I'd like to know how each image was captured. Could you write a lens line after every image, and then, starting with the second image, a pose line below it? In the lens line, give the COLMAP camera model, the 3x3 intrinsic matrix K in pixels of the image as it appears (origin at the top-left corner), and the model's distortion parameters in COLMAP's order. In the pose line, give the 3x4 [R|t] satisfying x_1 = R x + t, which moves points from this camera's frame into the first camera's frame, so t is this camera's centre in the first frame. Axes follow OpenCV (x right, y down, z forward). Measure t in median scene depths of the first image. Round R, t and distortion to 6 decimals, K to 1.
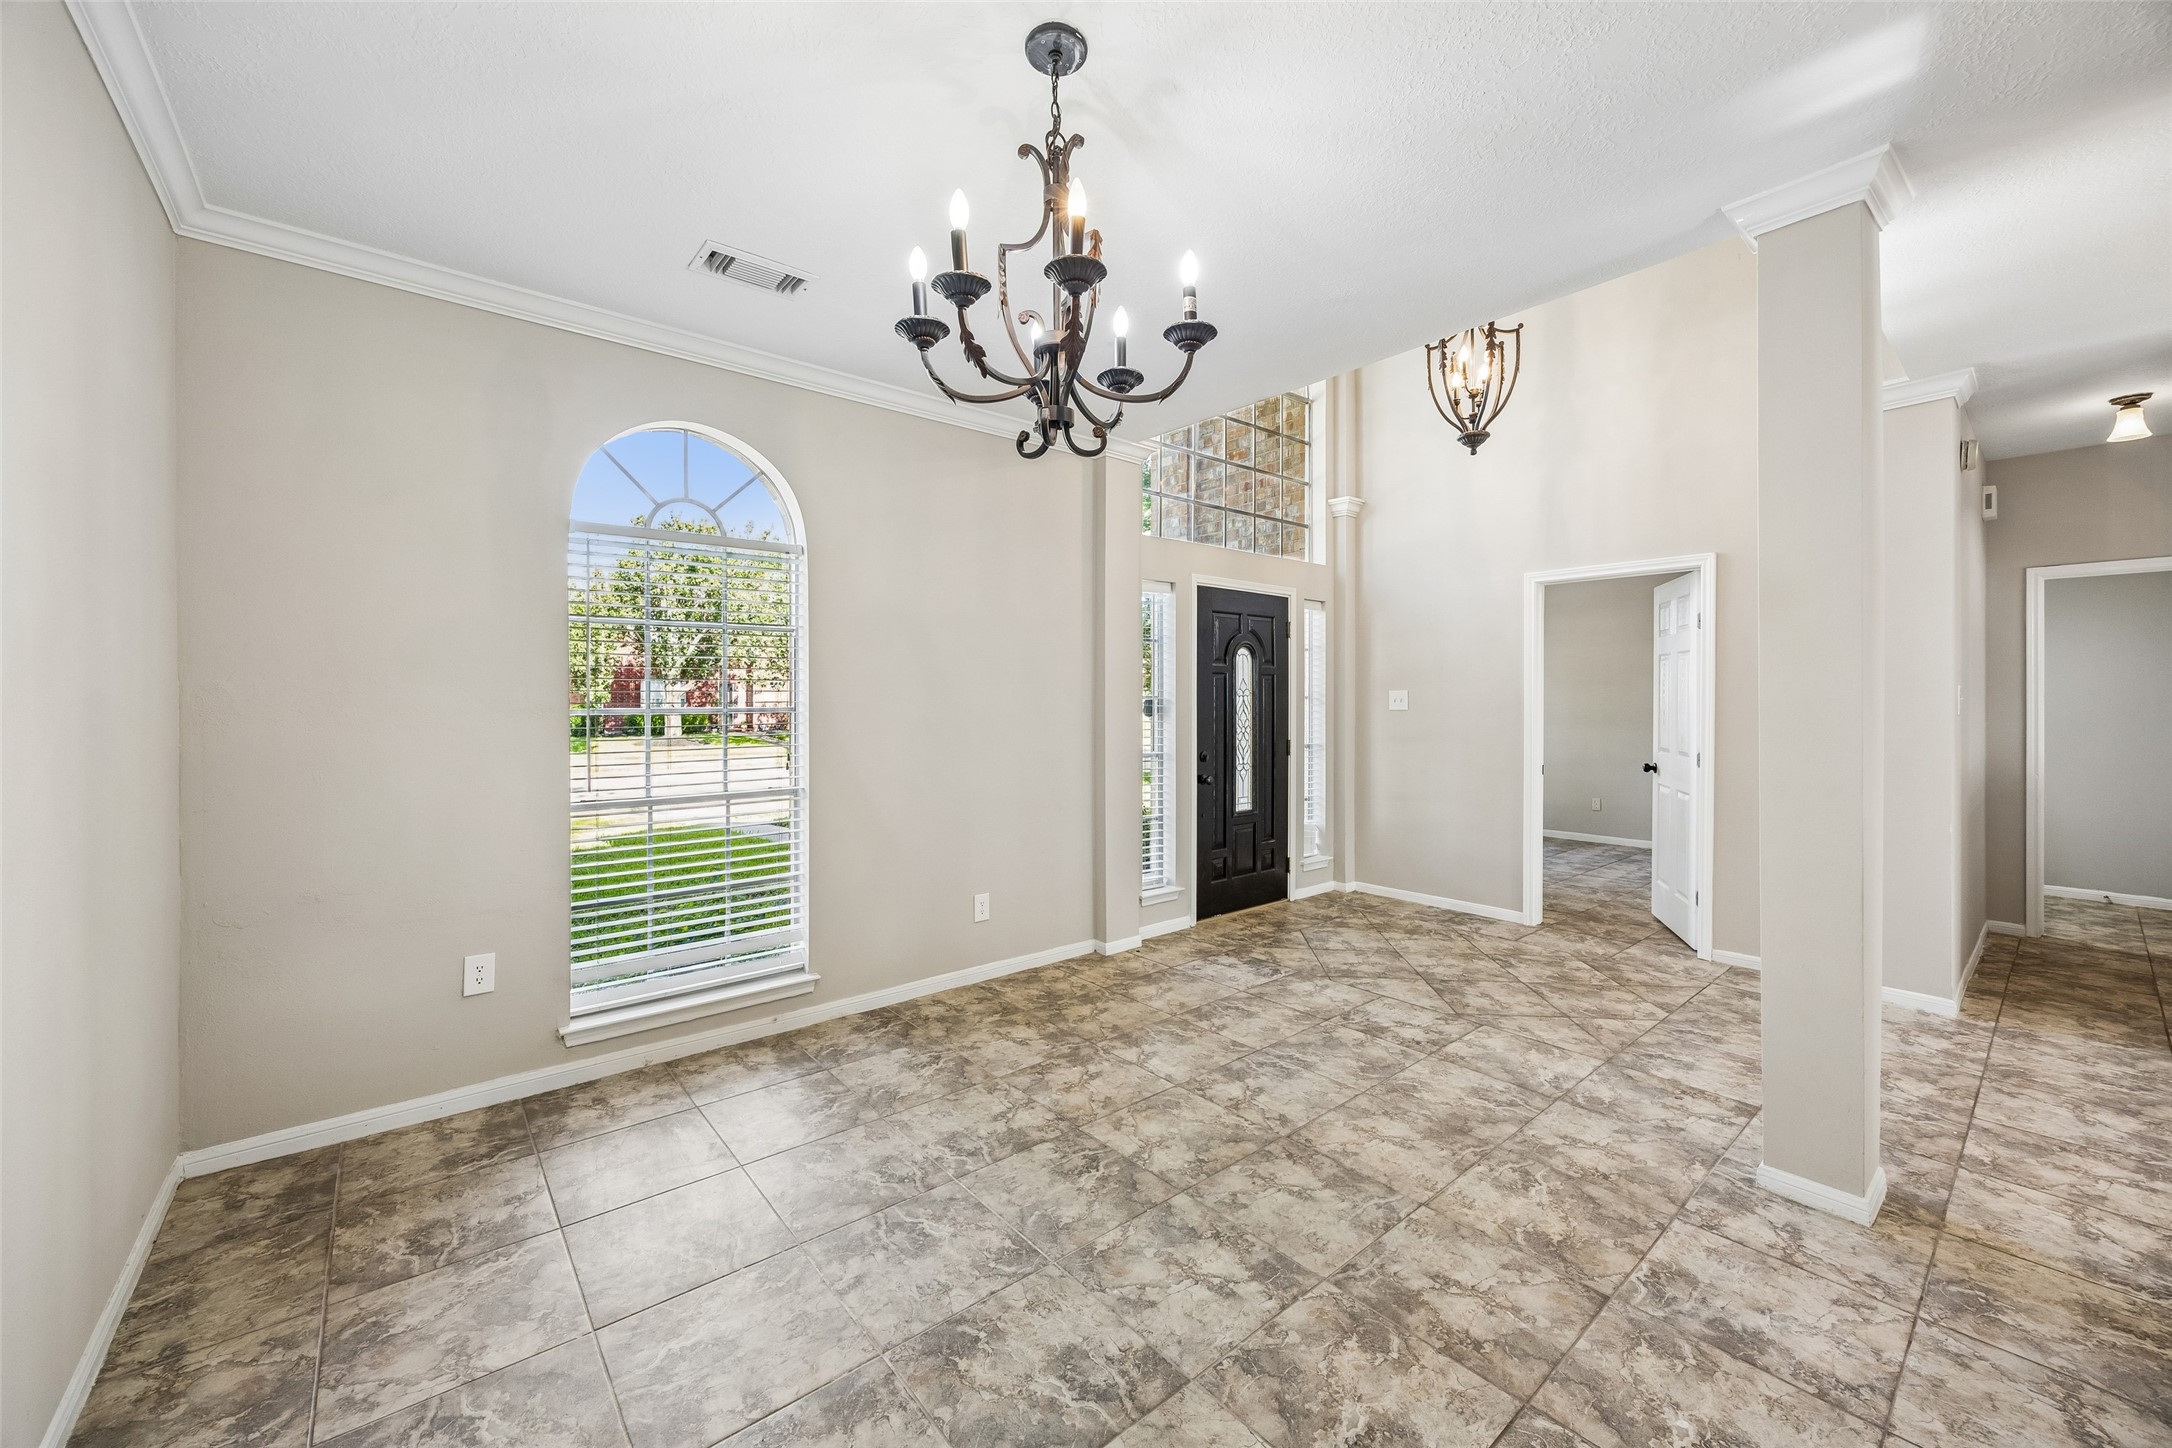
lens RADIAL K [[830.6, 0, 1076.5], [0, 830.6, 702.8], [0, 0, 1]] dist [-0.005994, -0.000081]
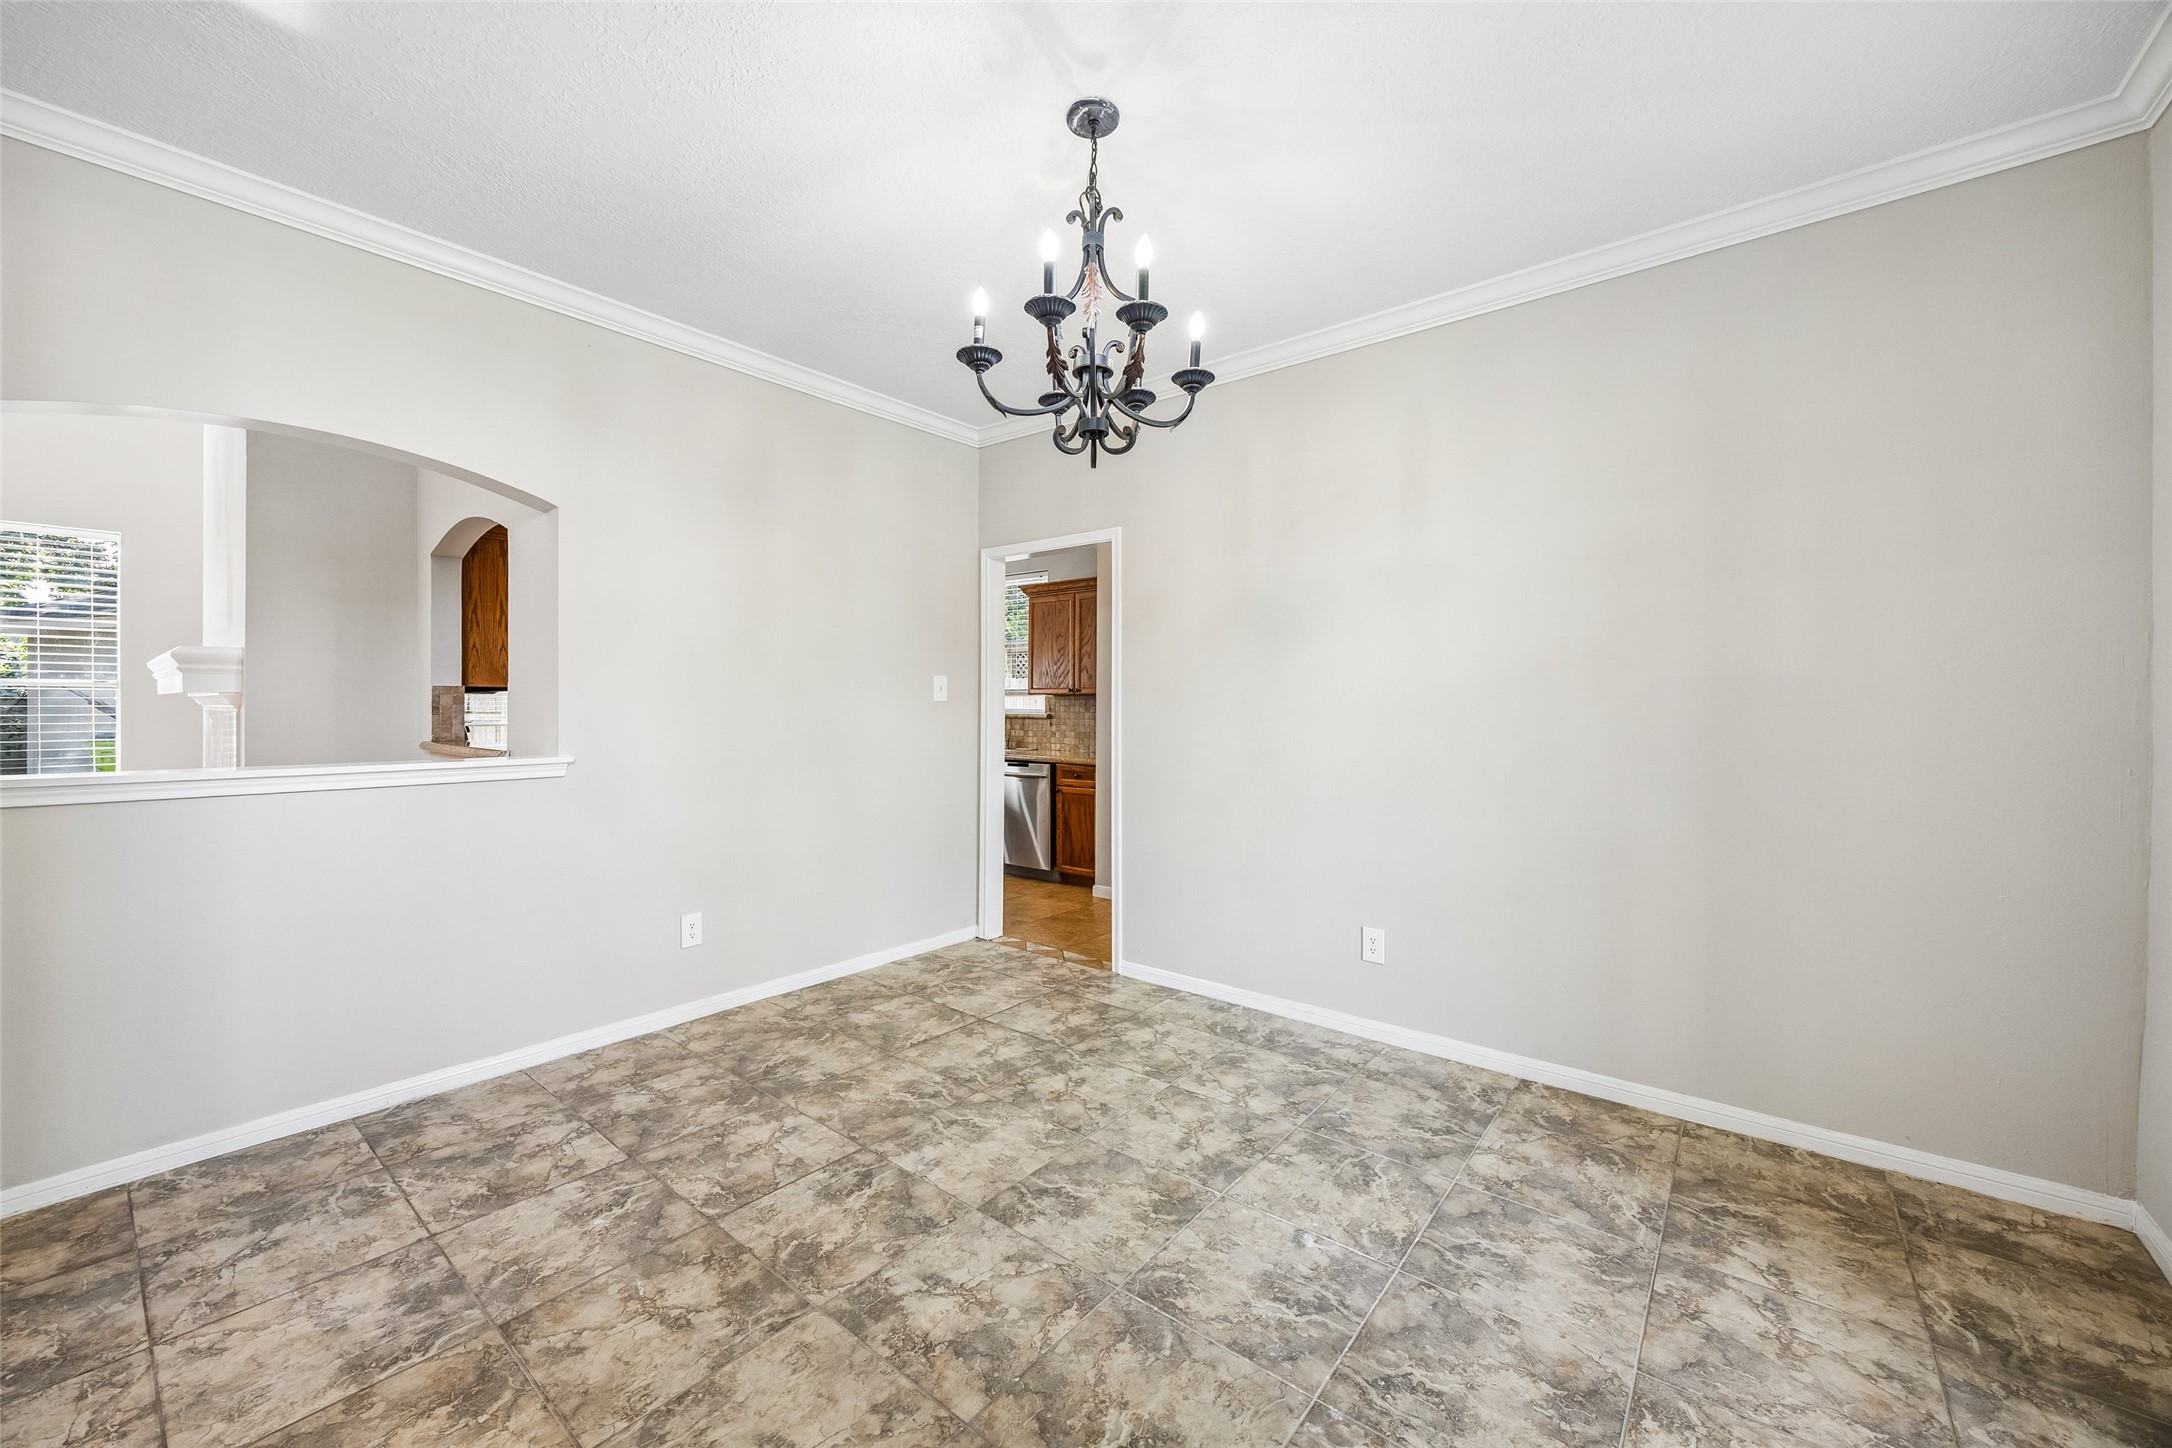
lens RADIAL K [[830.6, 0, 1087.8], [0, 830.6, 716.7], [0, 0, 1]] dist [-0.005994, -0.000081]
pose [[-0.978348, -0.002358, -0.206952, 0.139911], [-0.006592, 0.999783, 0.019774, 0.025043], [0.206861, 0.020711, -0.978151, 1.346573]]
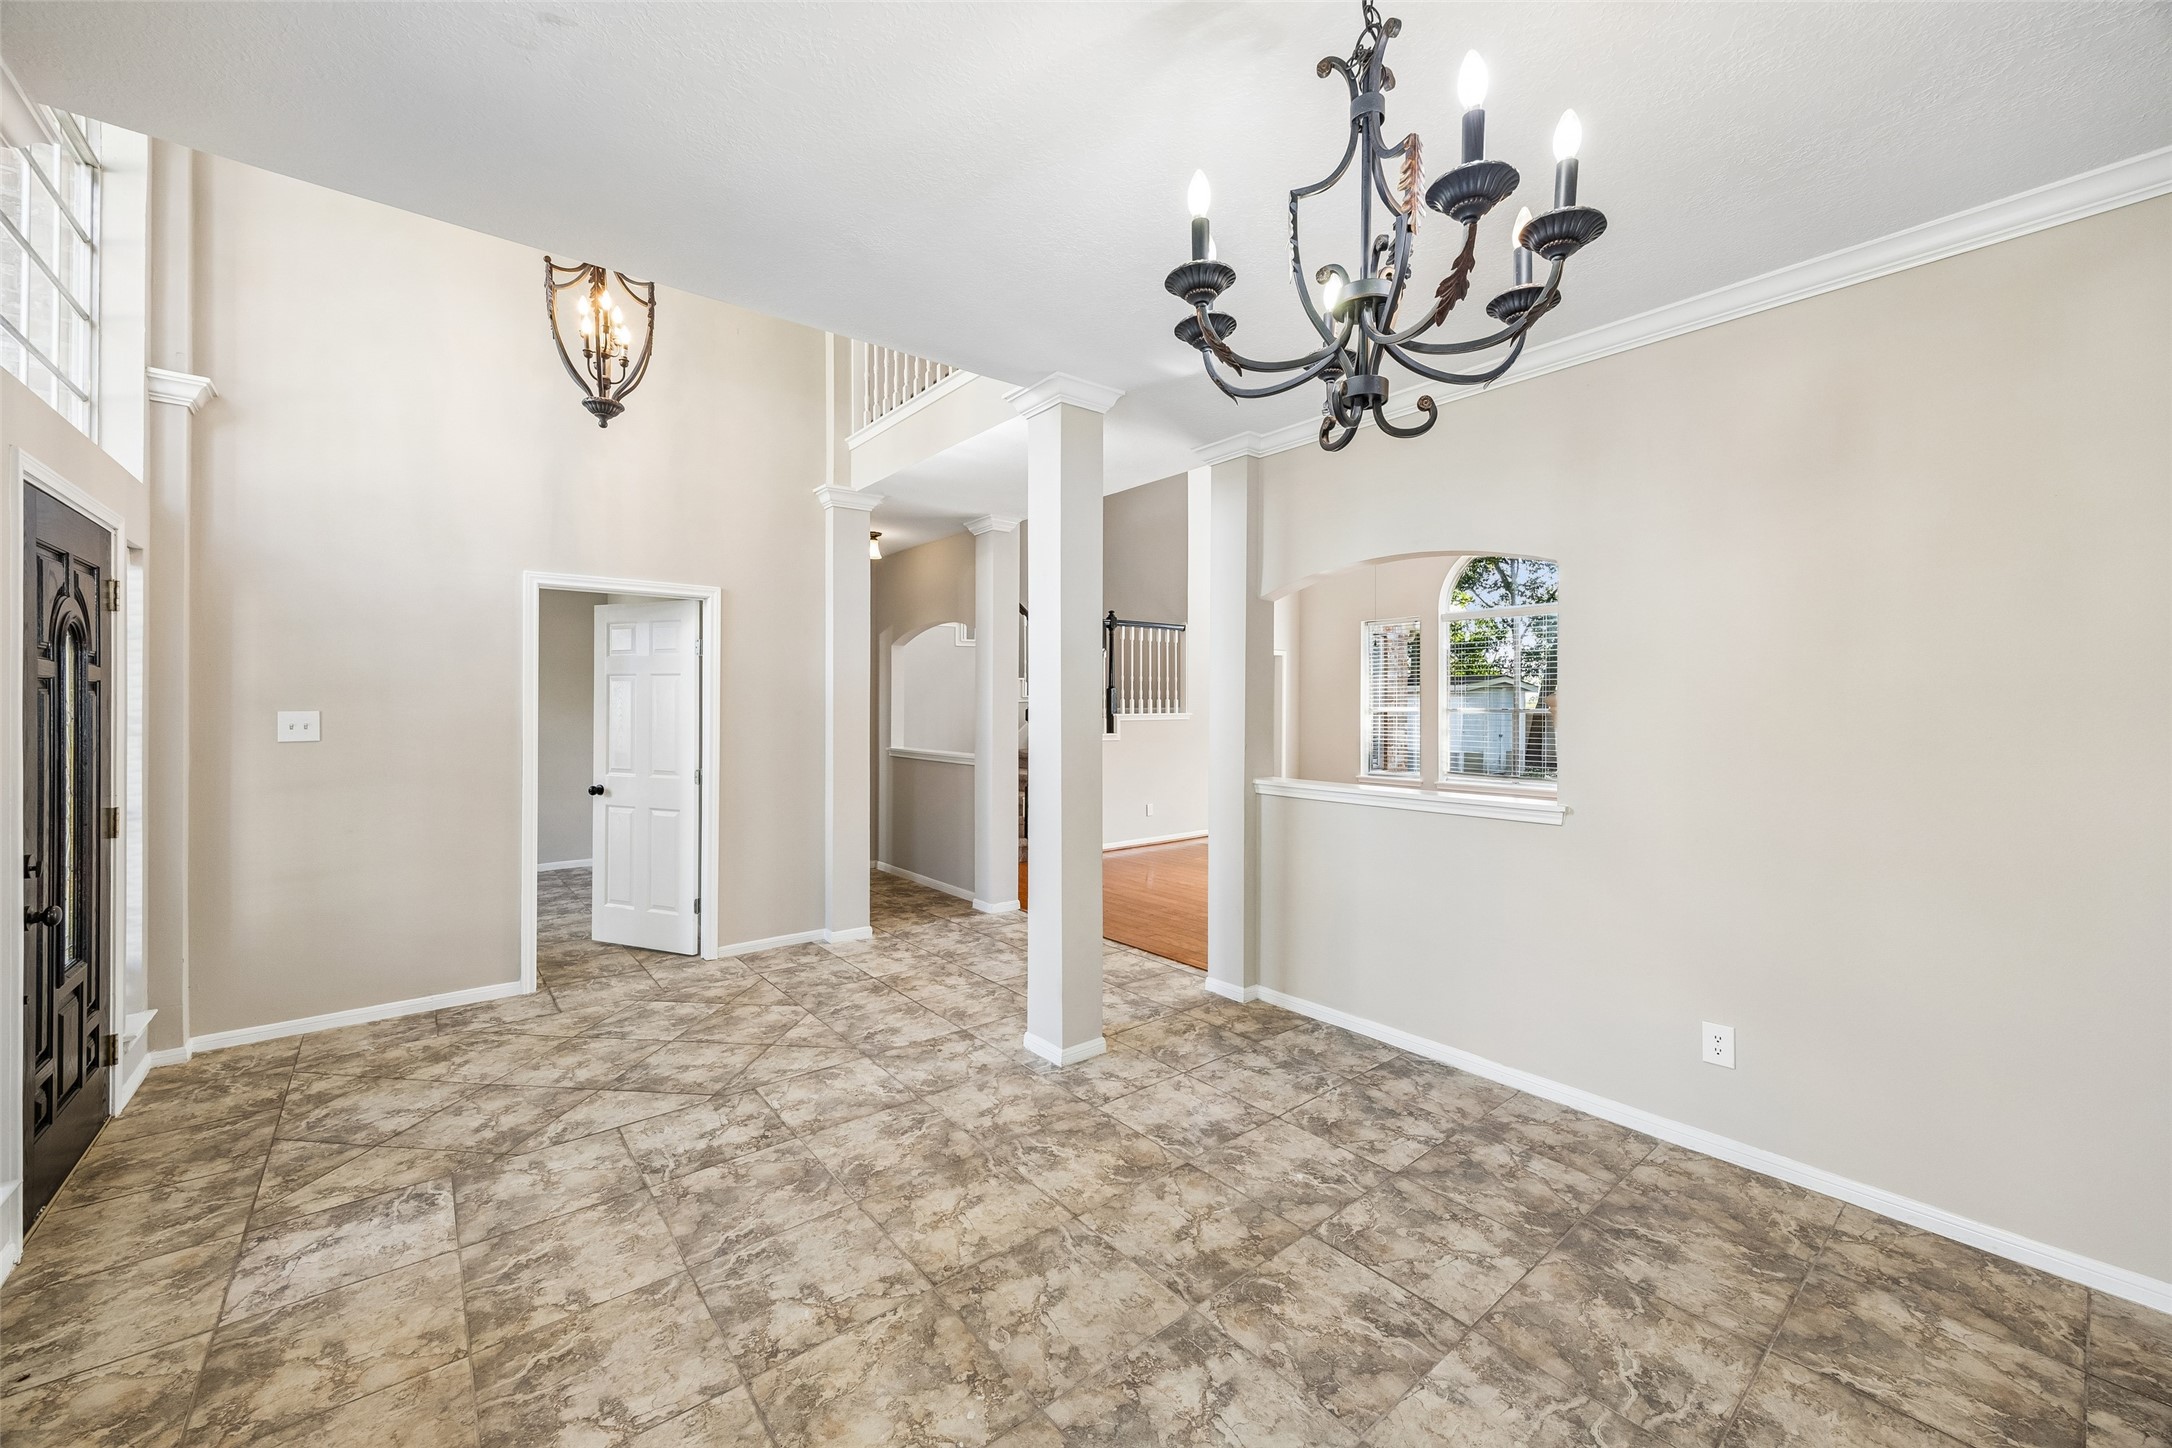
lens RADIAL K [[830.6, 0, 1073.7], [0, 830.6, 710.0], [0, 0, 1]] dist [-0.005994, -0.000081]
pose [[0.010151, -0.004451, 0.999939, -0.501454], [0.005198, 0.999977, 0.004398, -0.031203], [-0.999935, 0.005153, 0.010173, 0.792197]]
